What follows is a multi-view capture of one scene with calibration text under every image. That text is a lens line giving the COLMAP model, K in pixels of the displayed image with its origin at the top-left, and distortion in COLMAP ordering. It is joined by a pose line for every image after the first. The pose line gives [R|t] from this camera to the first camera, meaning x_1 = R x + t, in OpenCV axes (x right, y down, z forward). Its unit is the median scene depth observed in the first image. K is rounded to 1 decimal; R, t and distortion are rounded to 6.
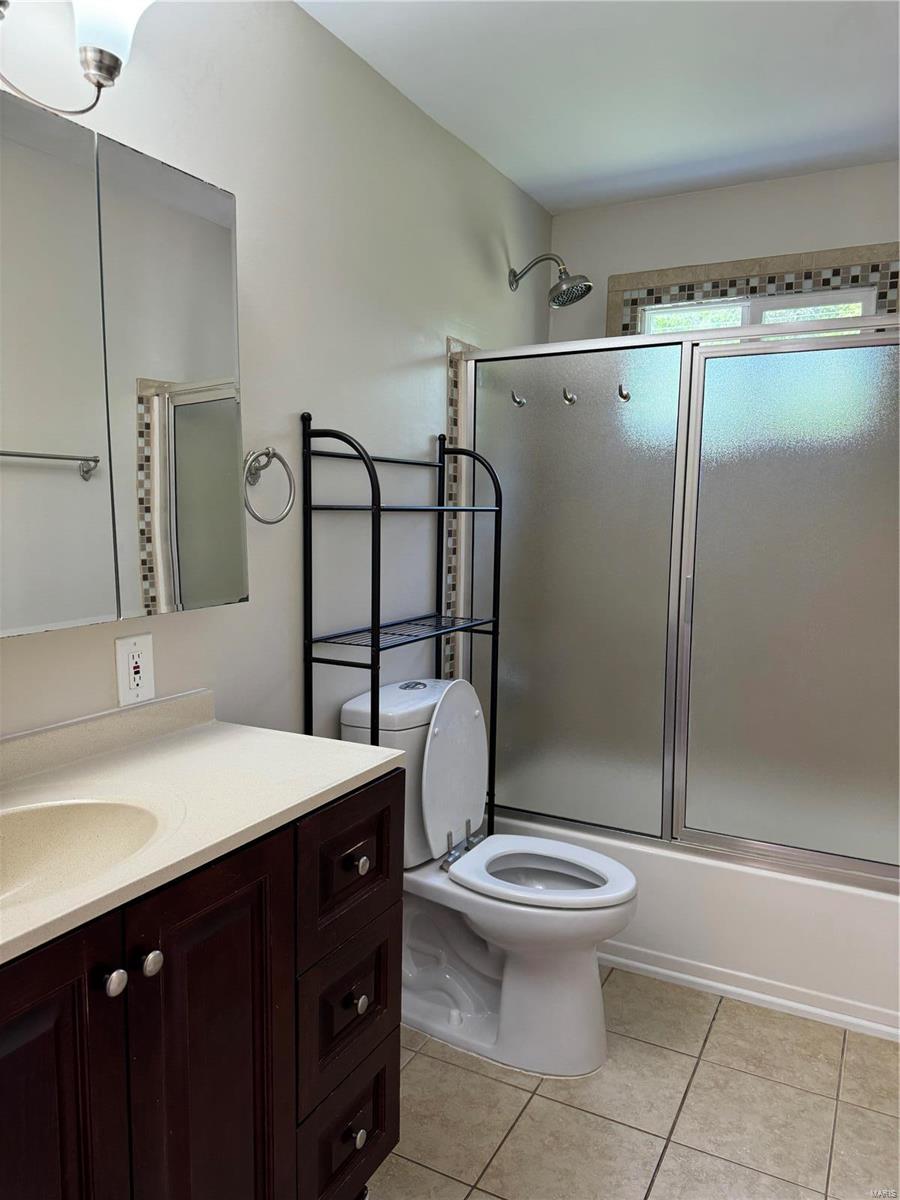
lens RADIAL K [[839.7, 0, 450.0], [0, 839.7, 600.0], [0, 0, 1]] dist [0.069548, -0.085529]
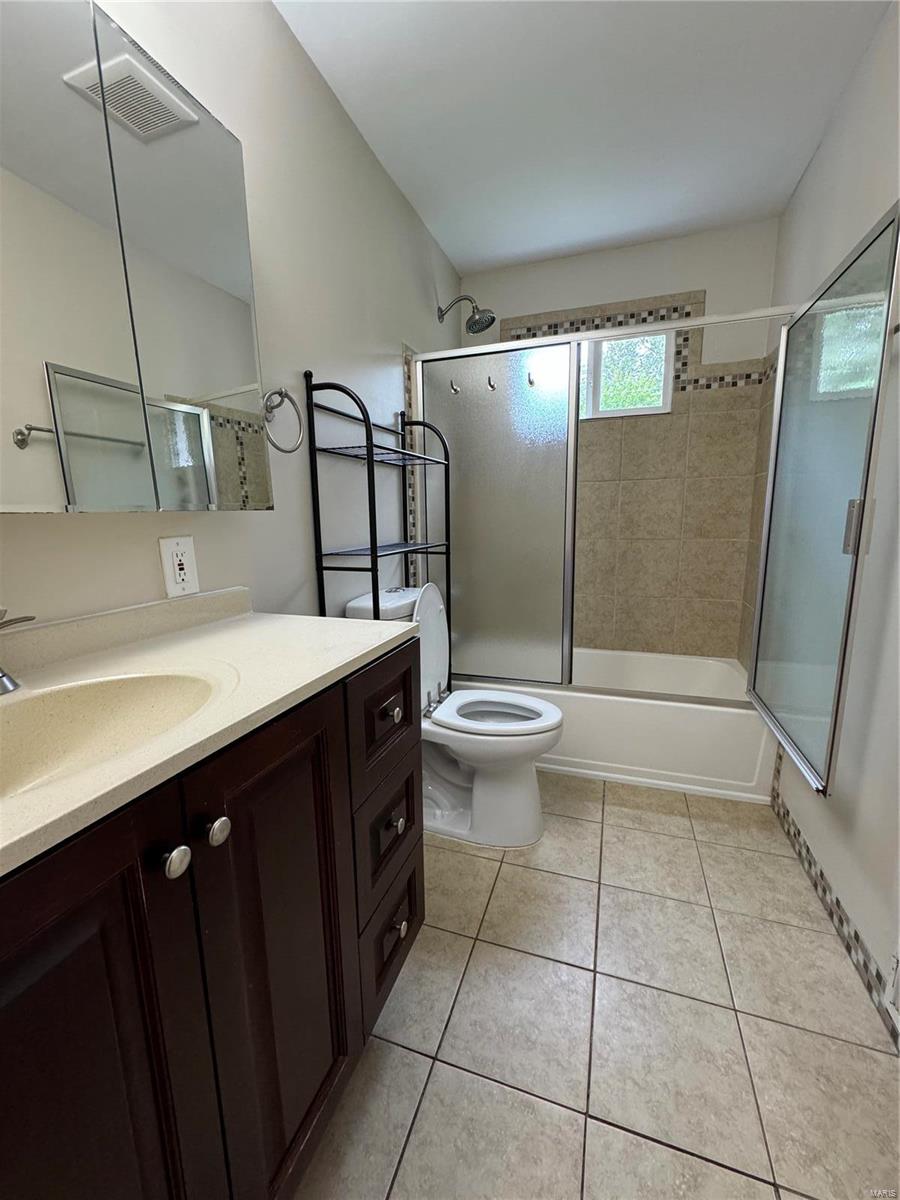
lens RADIAL K [[483.0, 0, 449.1], [0, 483.0, 599.6], [0, 0, 1]] dist [-0.000308, 0.000203]
pose [[0.988039, -0.051988, 0.145179, -0.080505], [0.042115, 0.996639, 0.070266, 0.073000], [-0.148344, -0.063311, 0.986907, 0.223435]]
